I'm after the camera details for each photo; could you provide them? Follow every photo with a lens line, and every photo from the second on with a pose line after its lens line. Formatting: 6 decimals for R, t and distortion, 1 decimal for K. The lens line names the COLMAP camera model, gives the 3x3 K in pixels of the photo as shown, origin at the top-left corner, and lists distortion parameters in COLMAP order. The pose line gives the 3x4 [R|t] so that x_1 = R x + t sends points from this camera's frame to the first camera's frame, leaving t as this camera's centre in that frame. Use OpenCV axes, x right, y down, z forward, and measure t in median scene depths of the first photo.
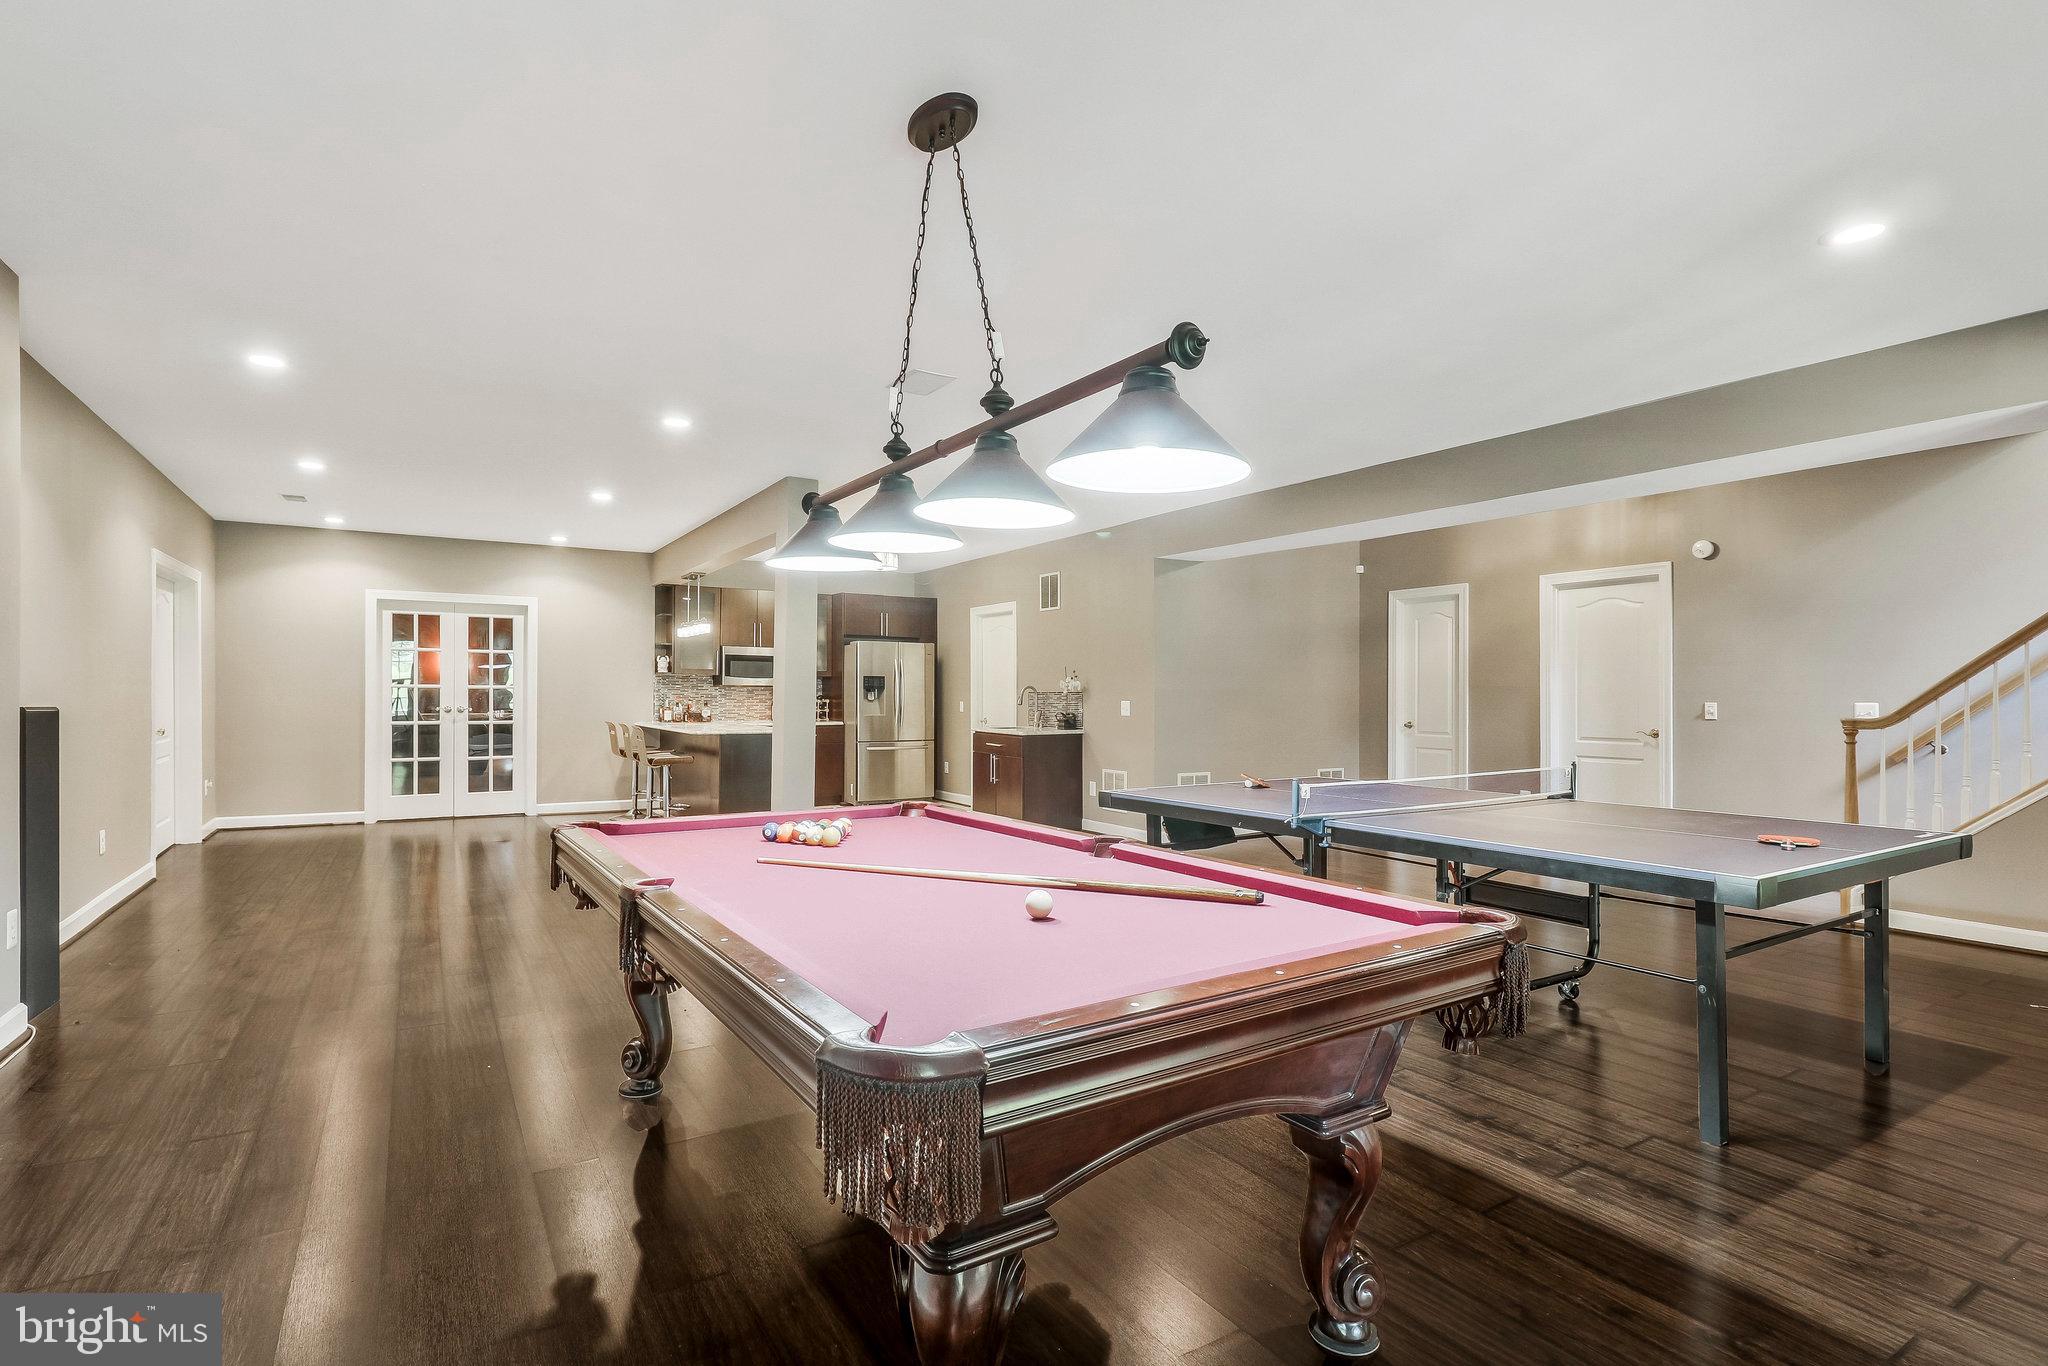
lens RADIAL K [[960.5, 0, 1024.0], [0, 960.5, 683.0], [0, 0, 1]] dist [0.002870, 0.000137]
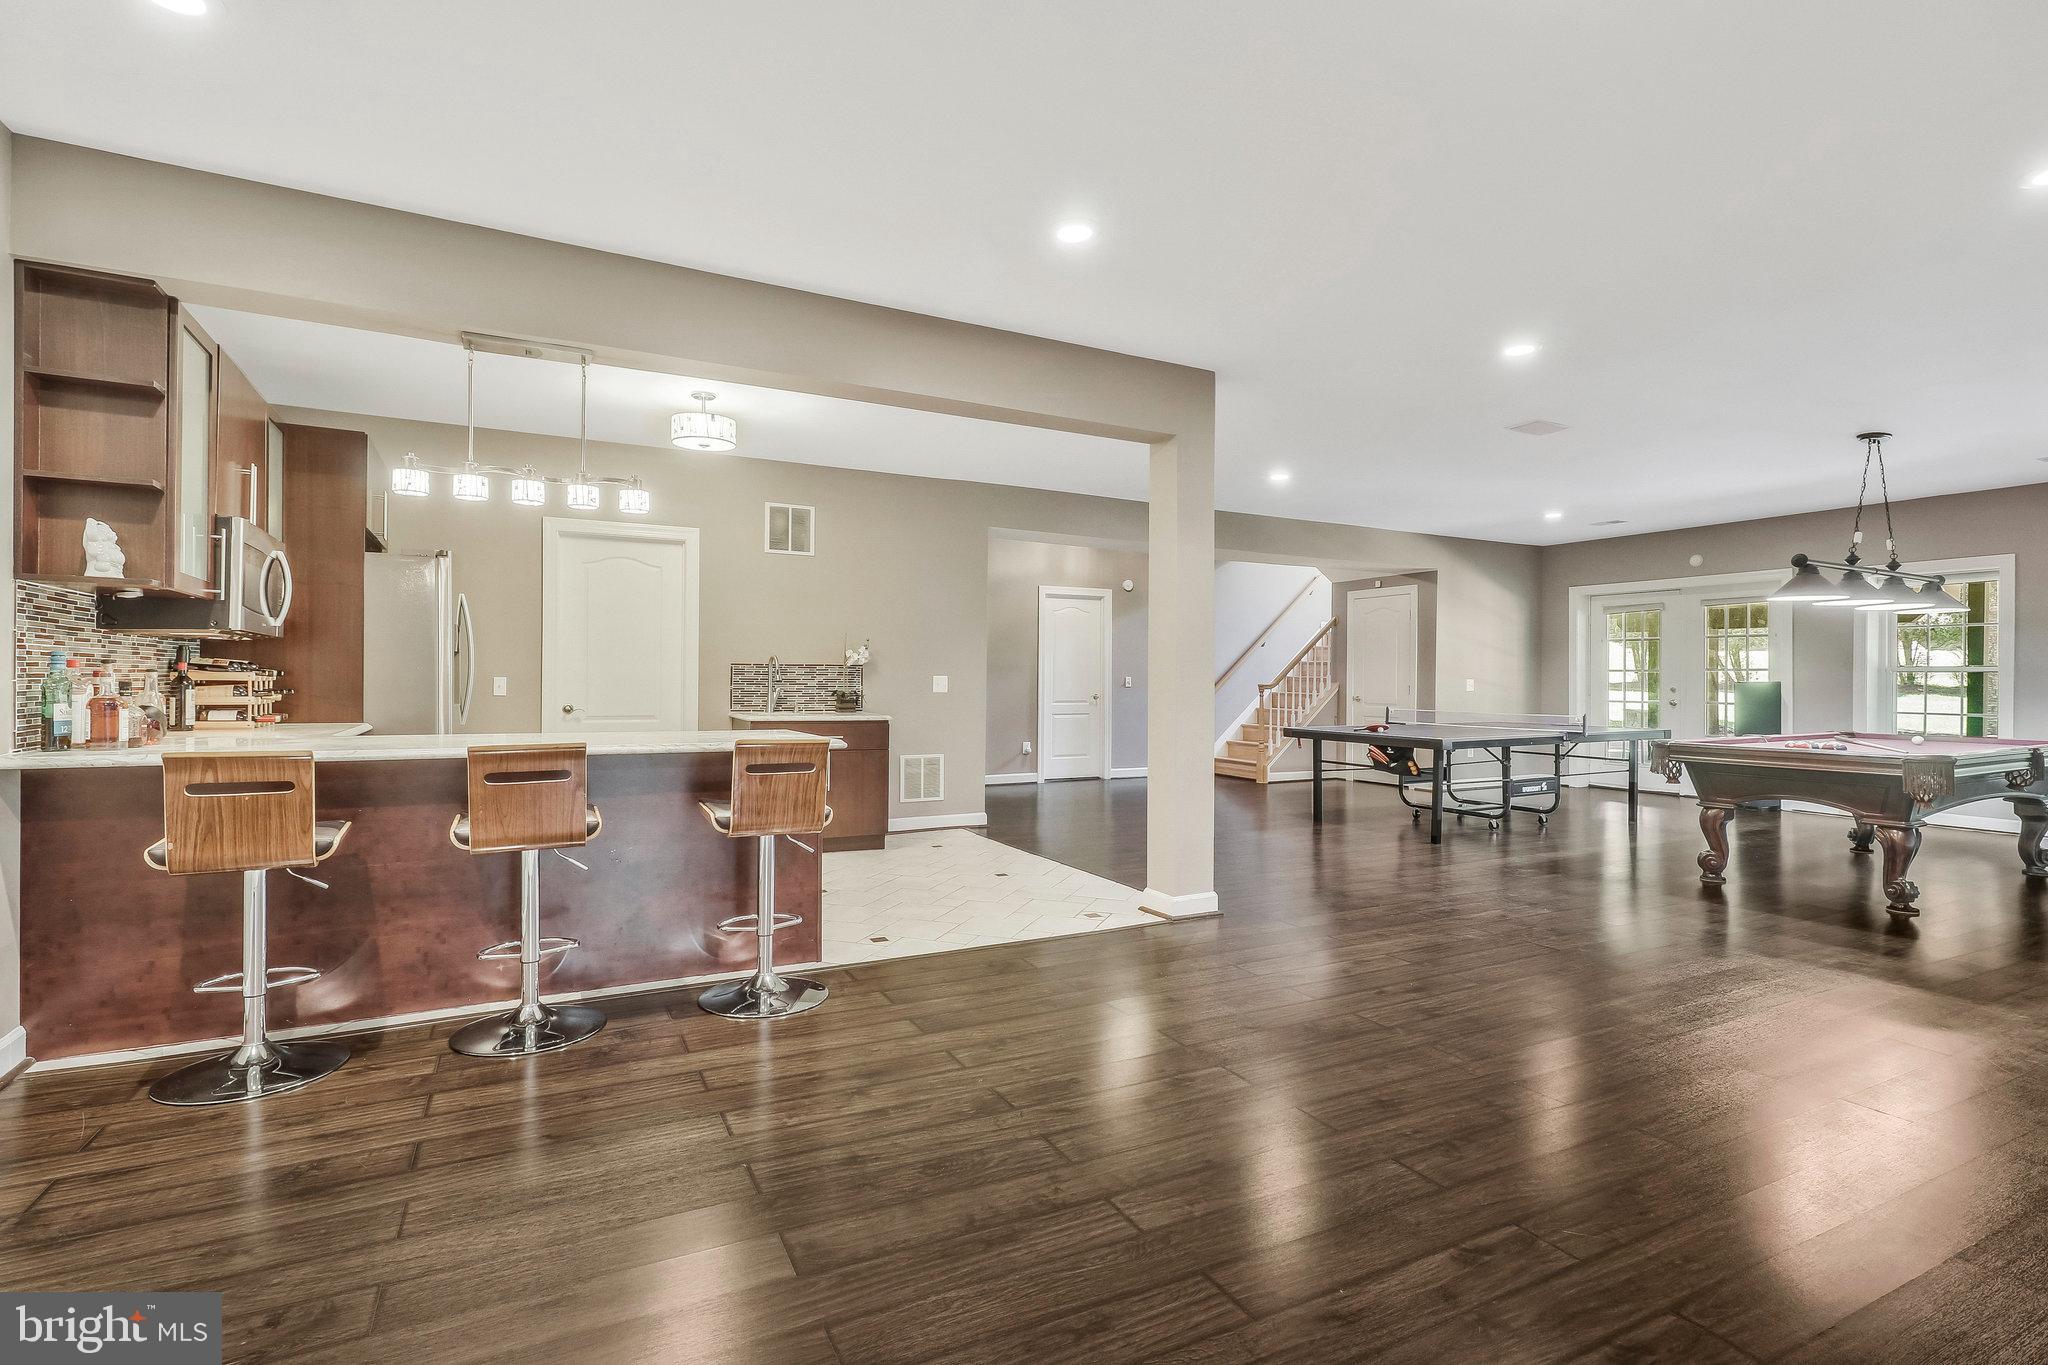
lens RADIAL K [[960.5, 0, 1024.0], [0, 960.5, 682.5], [0, 0, 1]] dist [0.002870, 0.000137]
pose [[0.074360, -0.006460, 0.997211, -0.698300], [-0.017686, 0.999813, 0.007796, 0.014472], [-0.997075, -0.018217, 0.074232, 0.757886]]
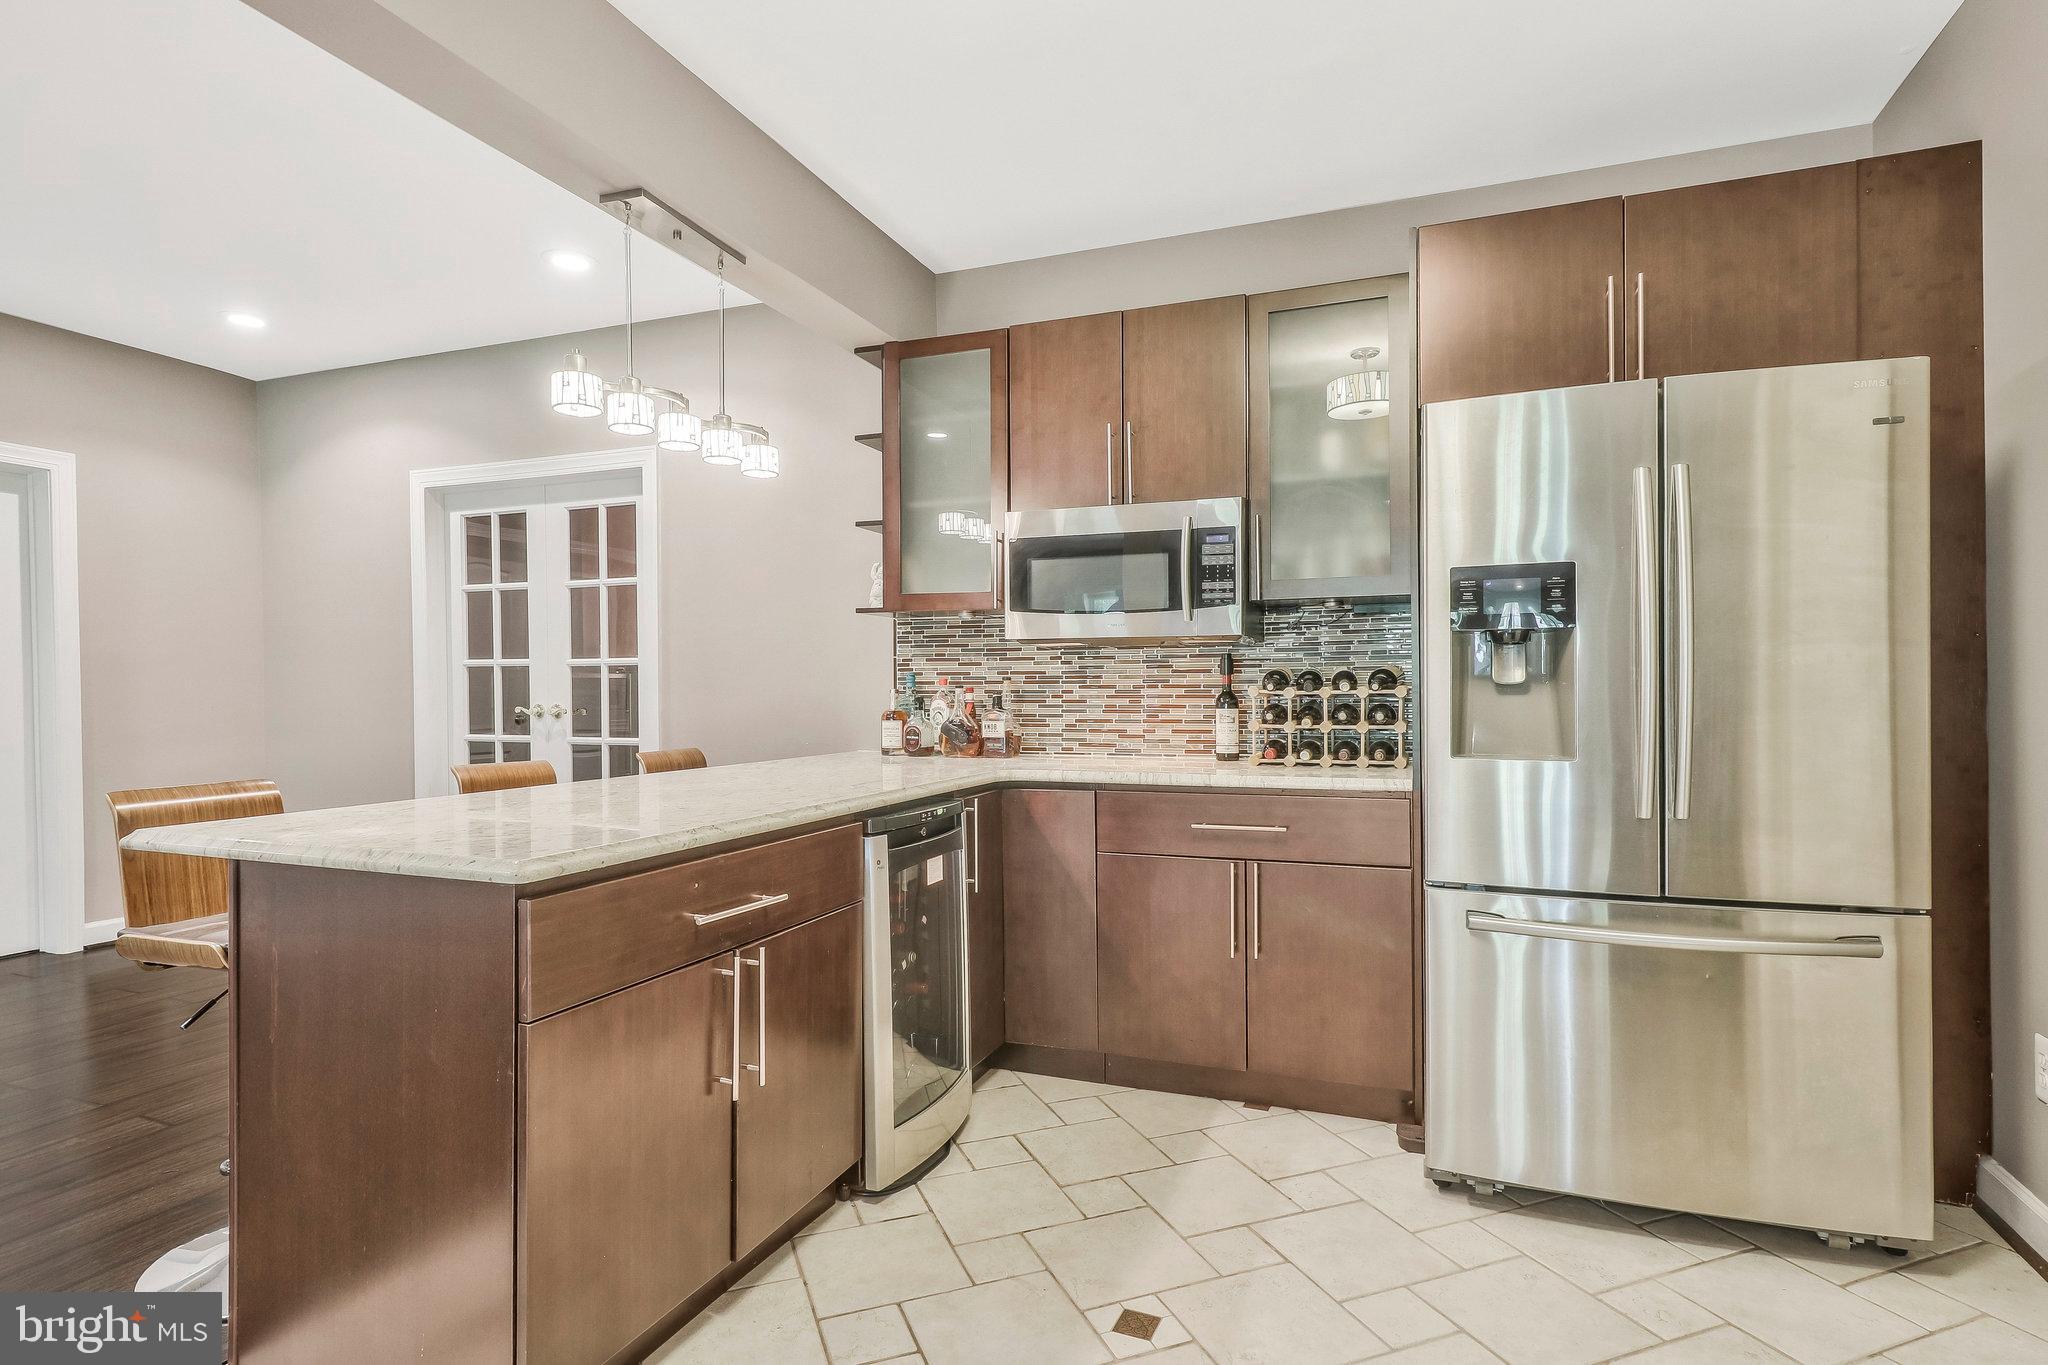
lens RADIAL K [[1021.4, 0, 1024.0], [0, 1021.4, 682.5], [0, 0, 1]] dist [0.036649, 0.000119]
pose [[0.584743, -0.004121, -0.811208, -0.053122], [0.019386, 0.999773, 0.008895, 0.013638], [0.810987, -0.020927, 0.584690, 0.893512]]
